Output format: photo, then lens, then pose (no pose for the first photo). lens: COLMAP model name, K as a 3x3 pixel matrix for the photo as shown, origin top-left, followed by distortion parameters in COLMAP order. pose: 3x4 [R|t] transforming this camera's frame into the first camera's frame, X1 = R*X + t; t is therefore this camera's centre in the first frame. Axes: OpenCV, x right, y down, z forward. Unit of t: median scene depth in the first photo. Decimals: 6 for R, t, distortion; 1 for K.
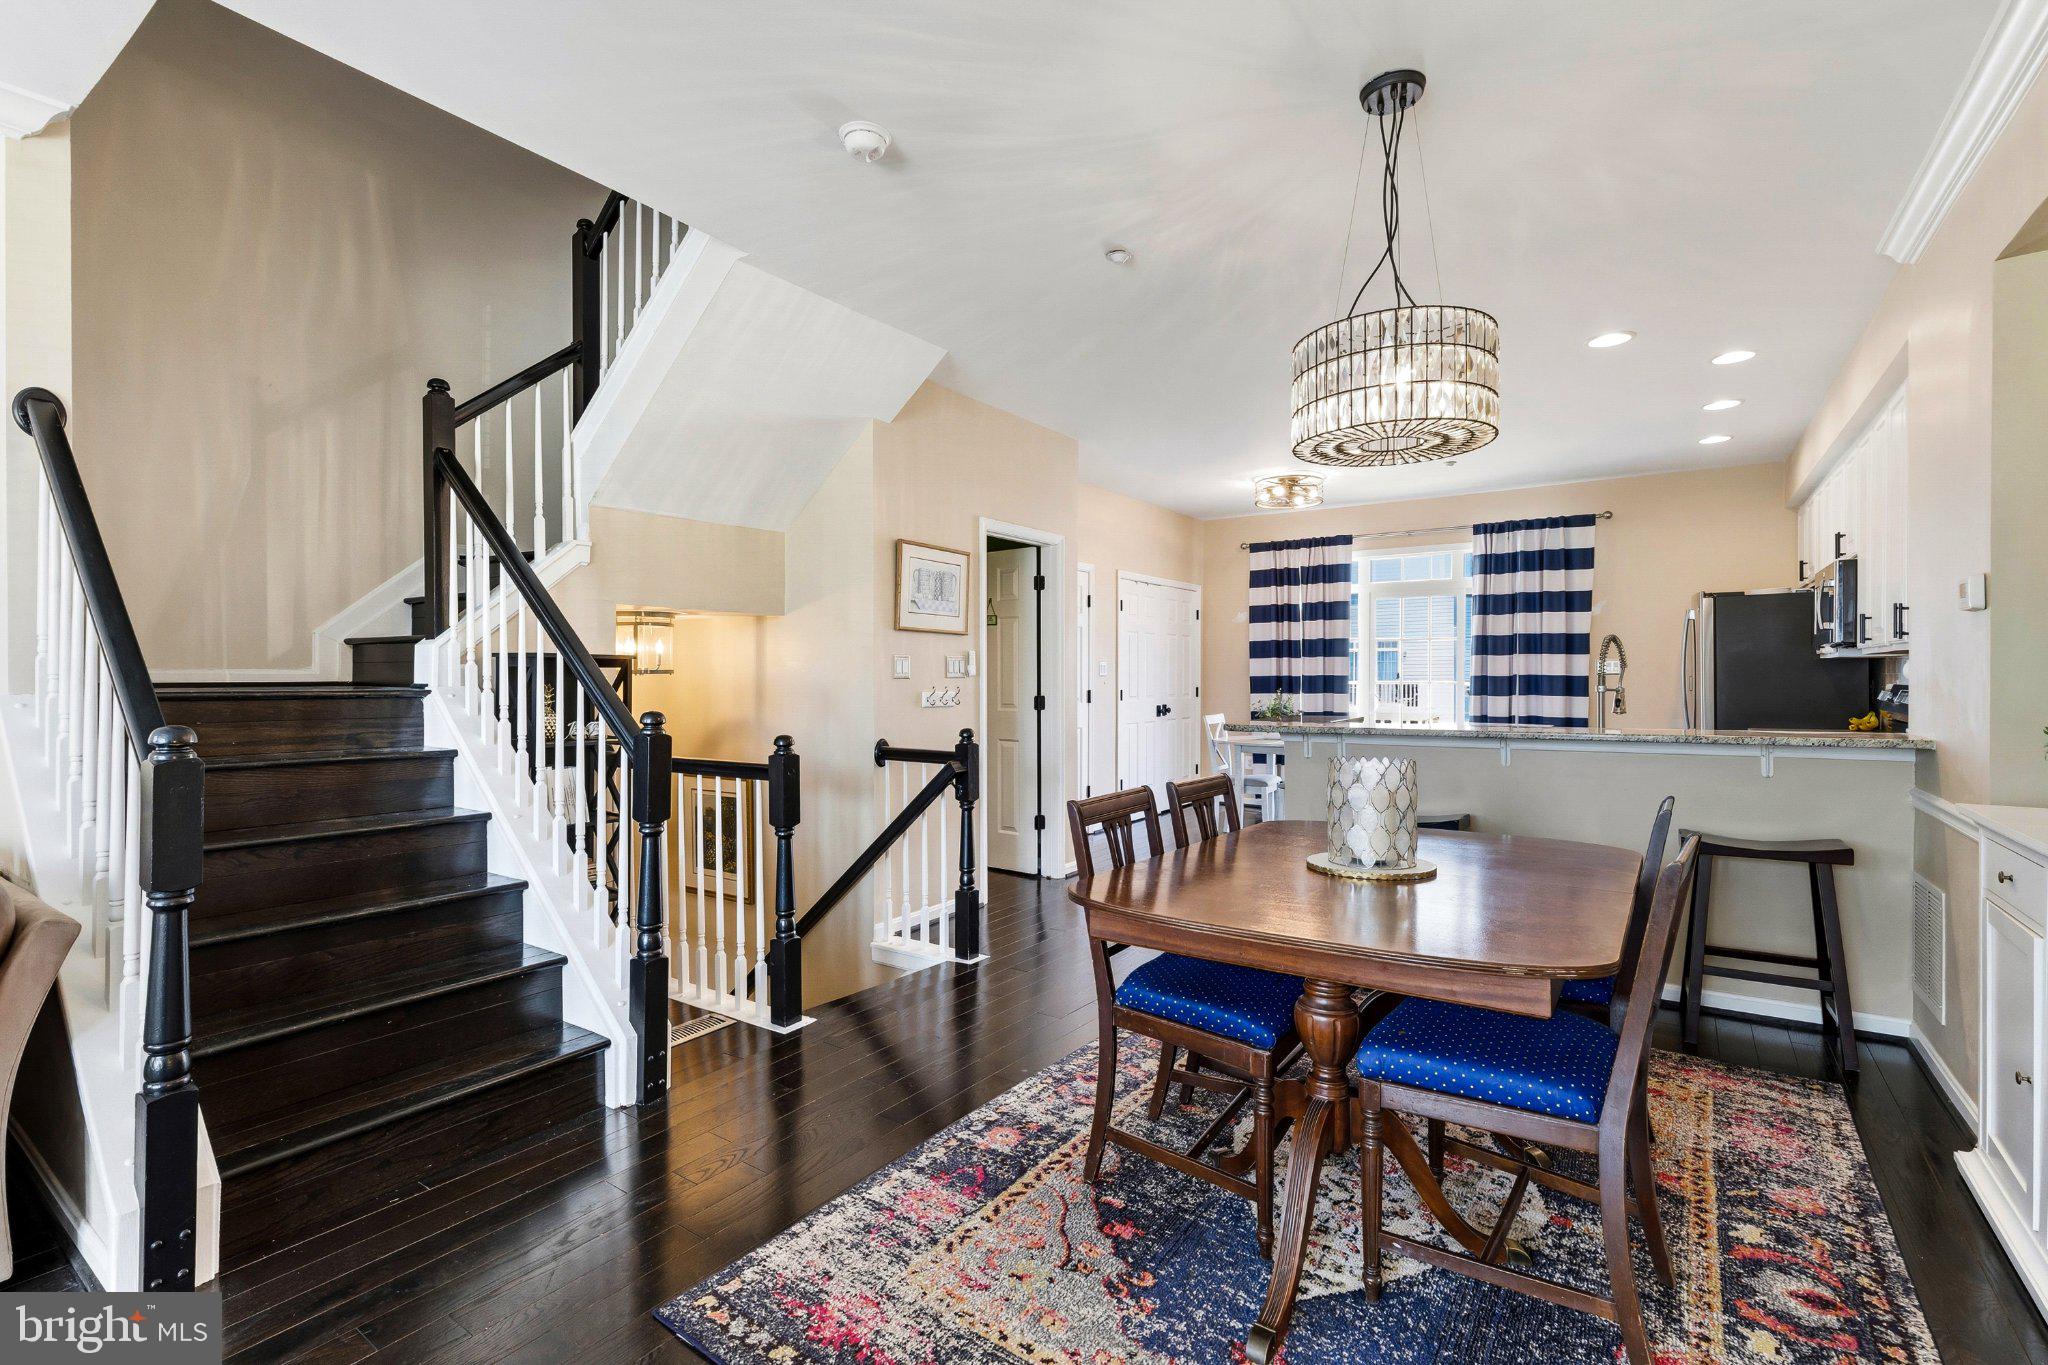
lens RADIAL K [[927.4, 0, 1015.3], [0, 927.4, 679.8], [0, 0, 1]] dist [0.002587, 0.000053]
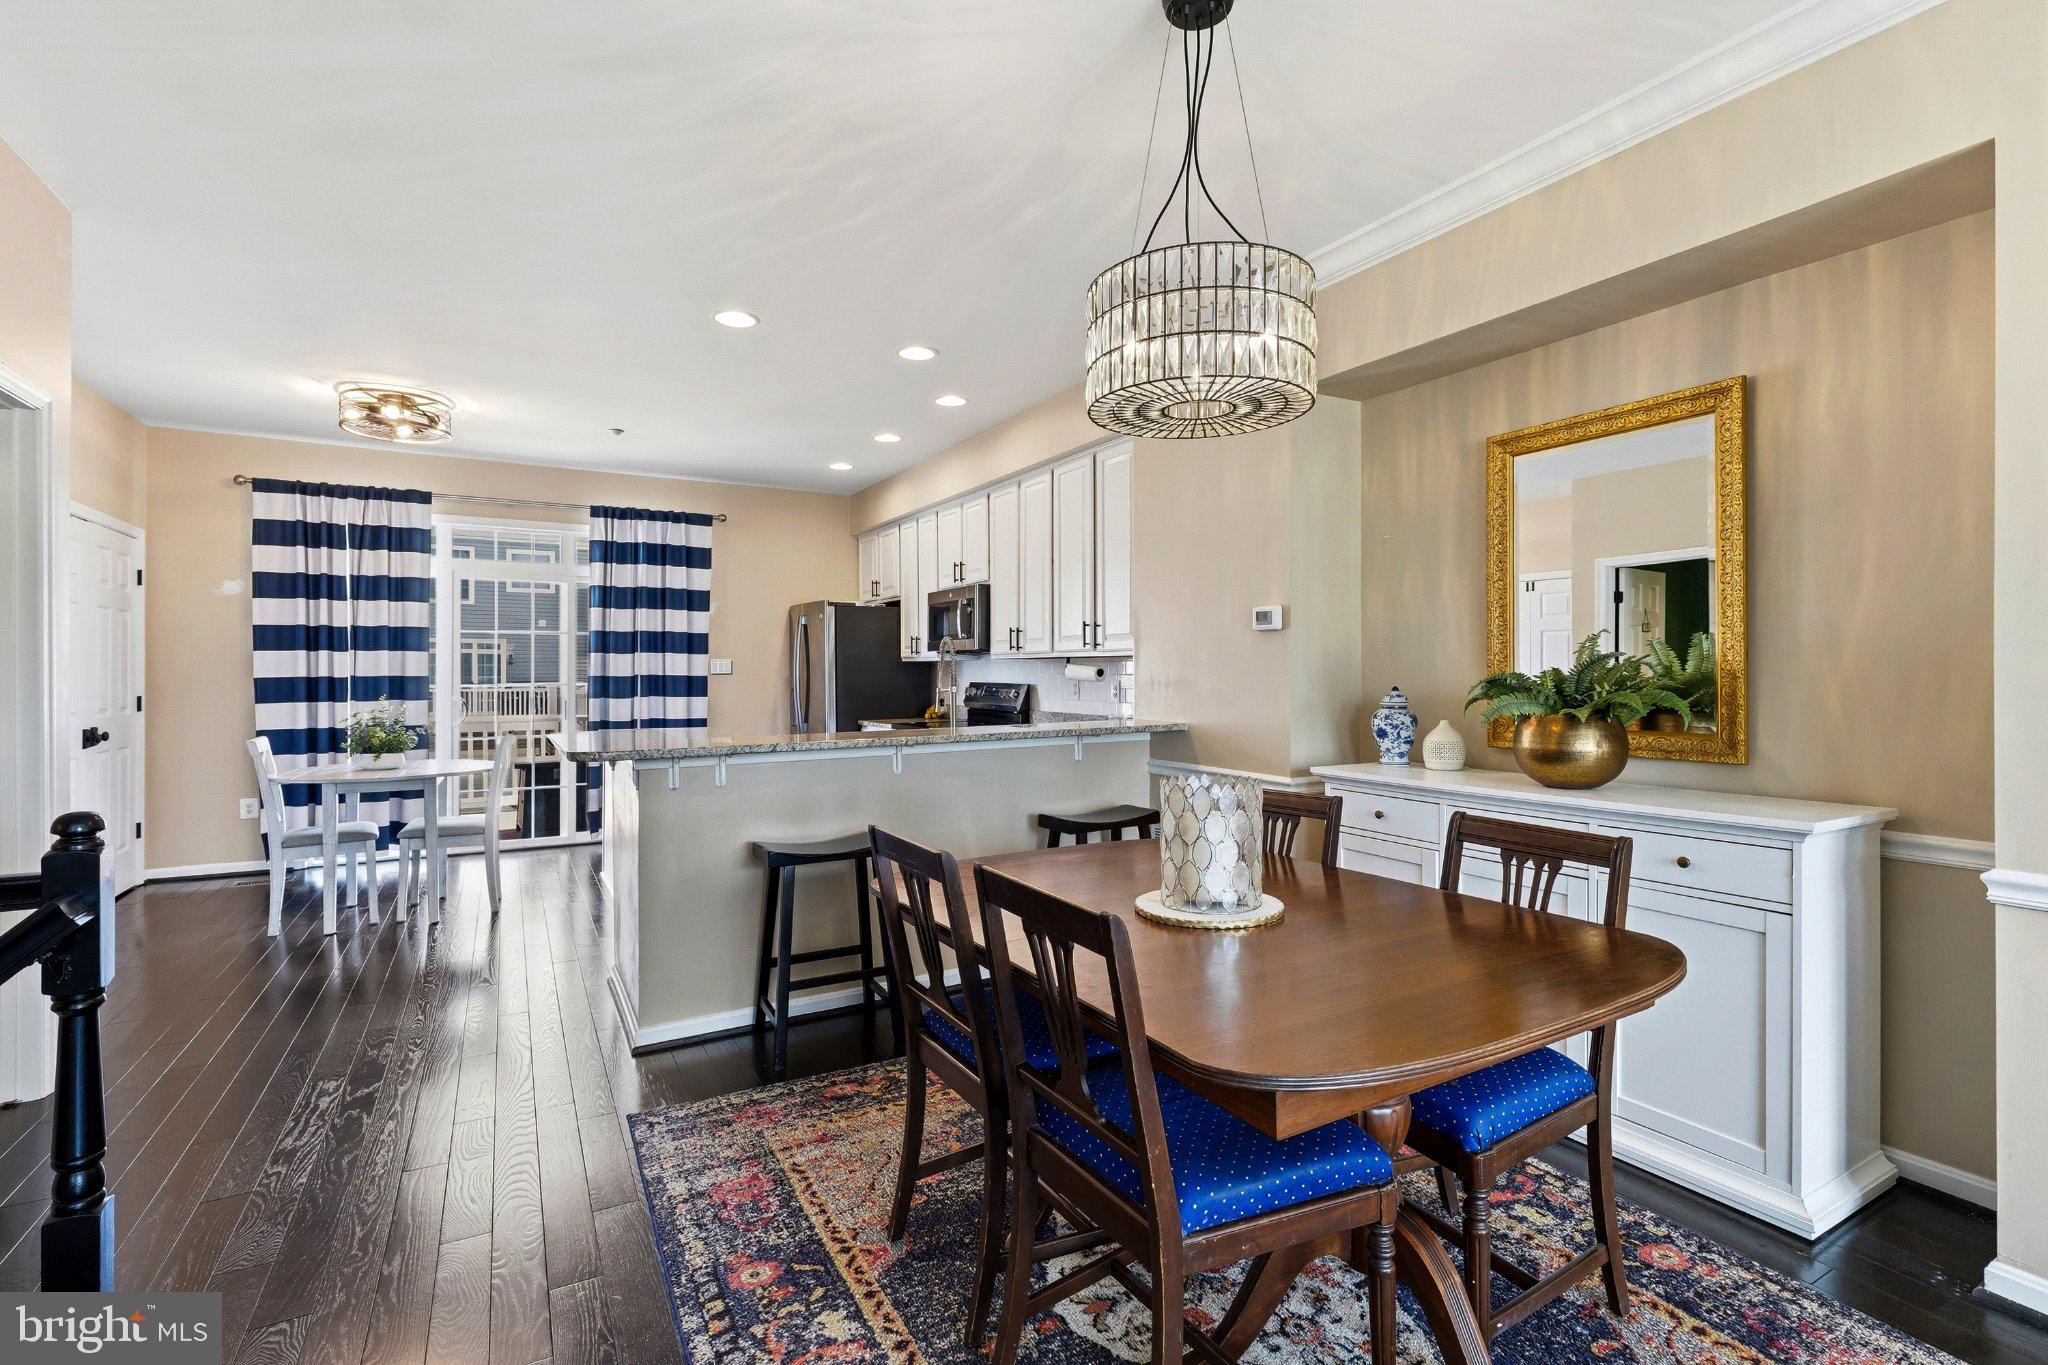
lens RADIAL K [[927.4, 0, 1026.1], [0, 927.4, 675.8], [0, 0, 1]] dist [0.002587, 0.000053]
pose [[0.416140, -0.003002, 0.909296, -0.144136], [0.005427, 0.999985, 0.000817, -0.003013], [-0.909285, 0.004595, 0.416150, 0.260333]]
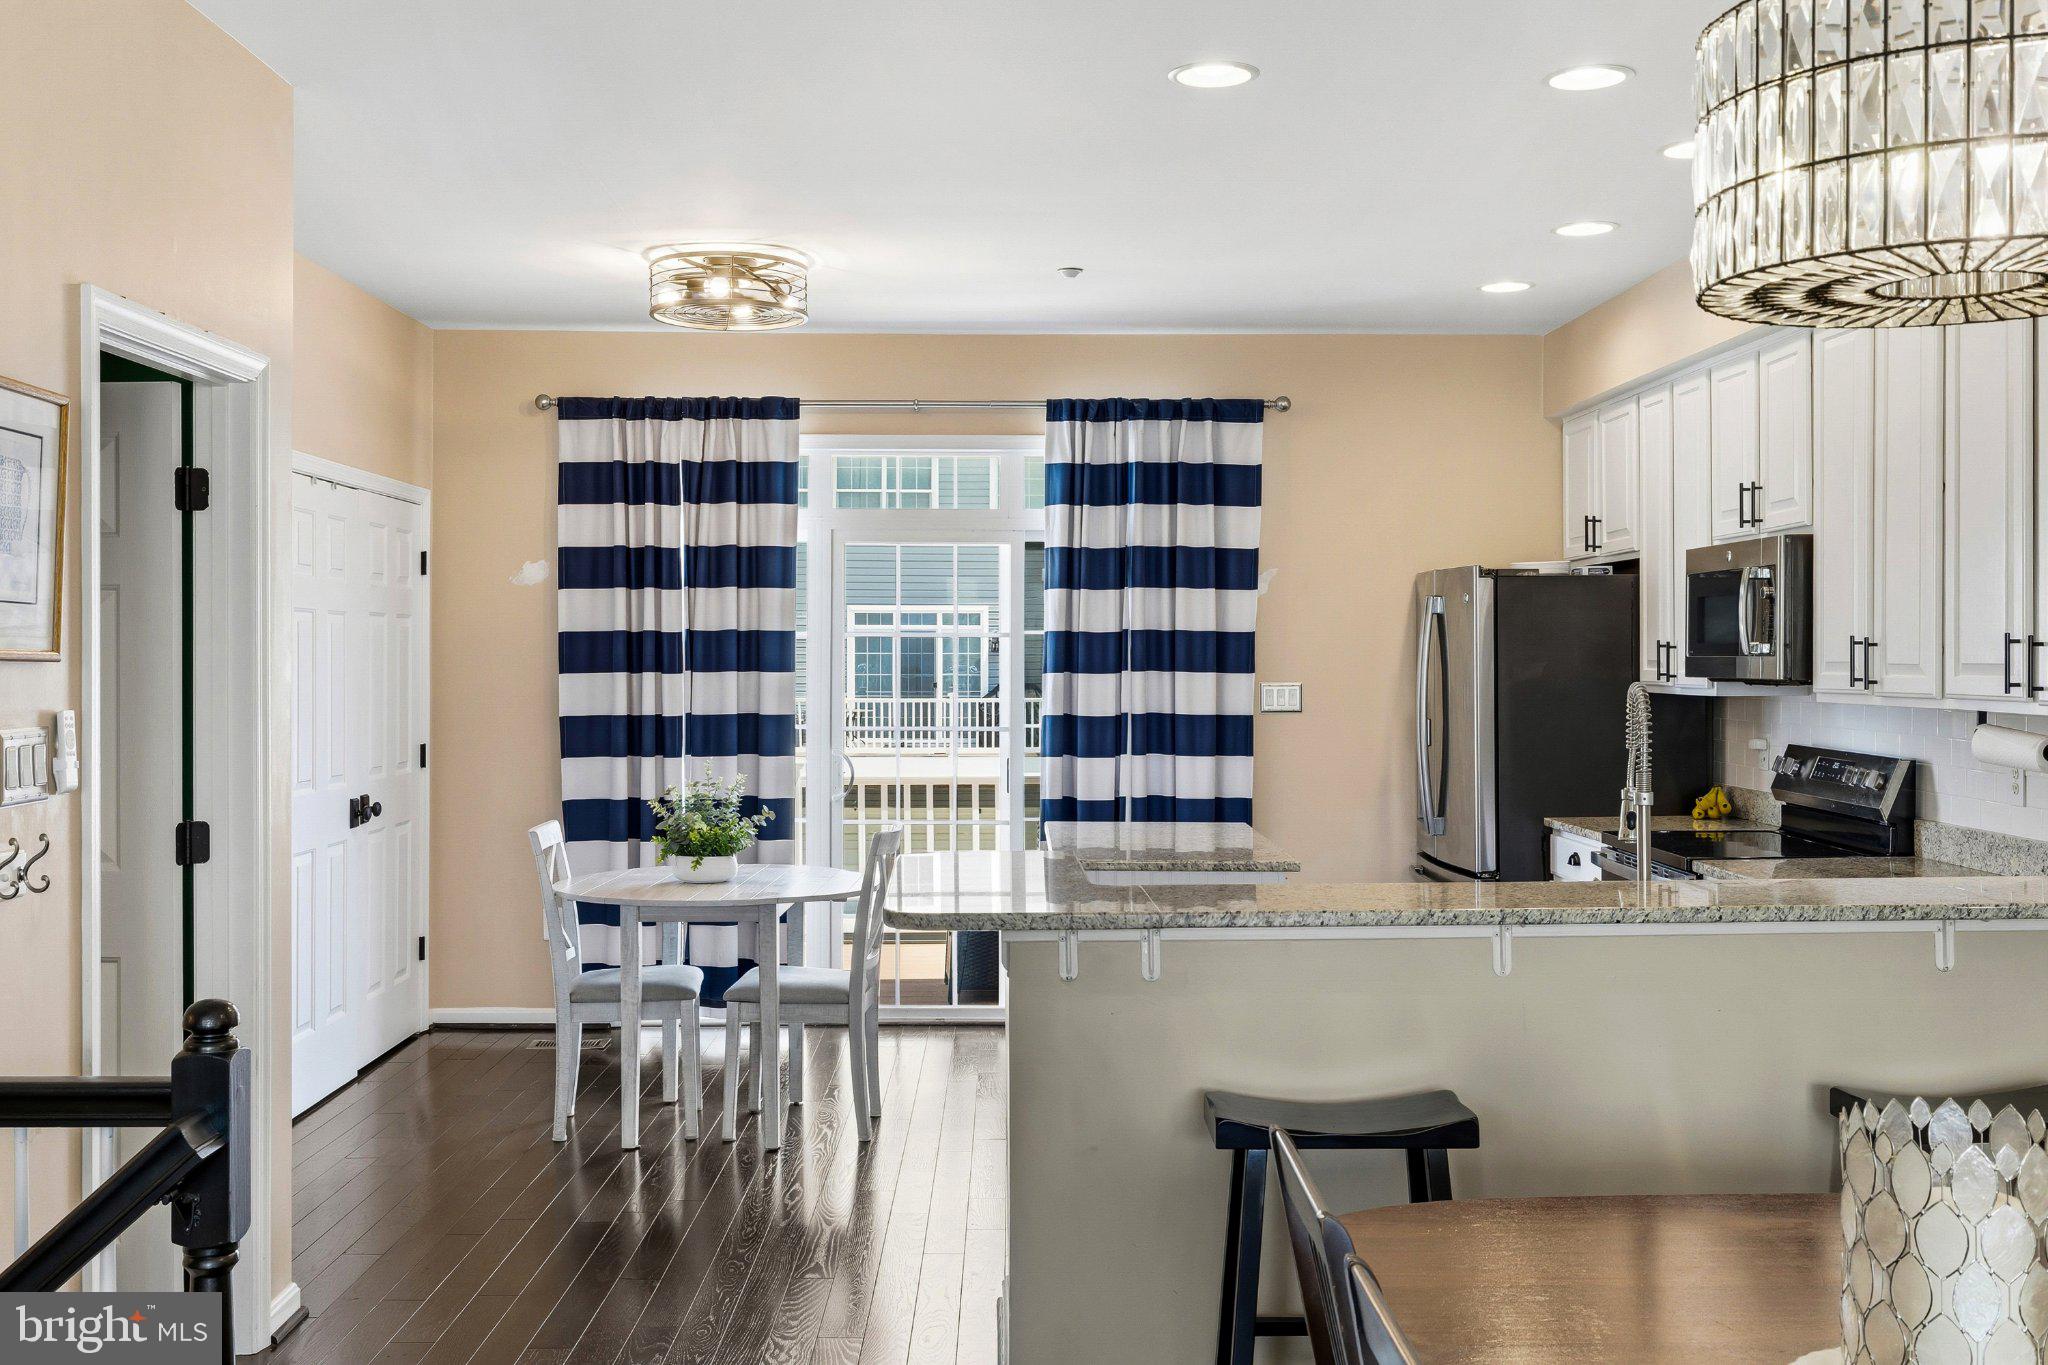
lens RADIAL K [[1983.9, 0, 1027.9], [0, 1983.9, 668.6], [0, 0, 1]] dist [0.020829, 0.000000]
pose [[0.803608, -0.003604, 0.595148, -0.128770], [0.002243, 0.999993, 0.003026, -0.032320], [-0.595154, -0.001097, 0.803611, 0.186777]]
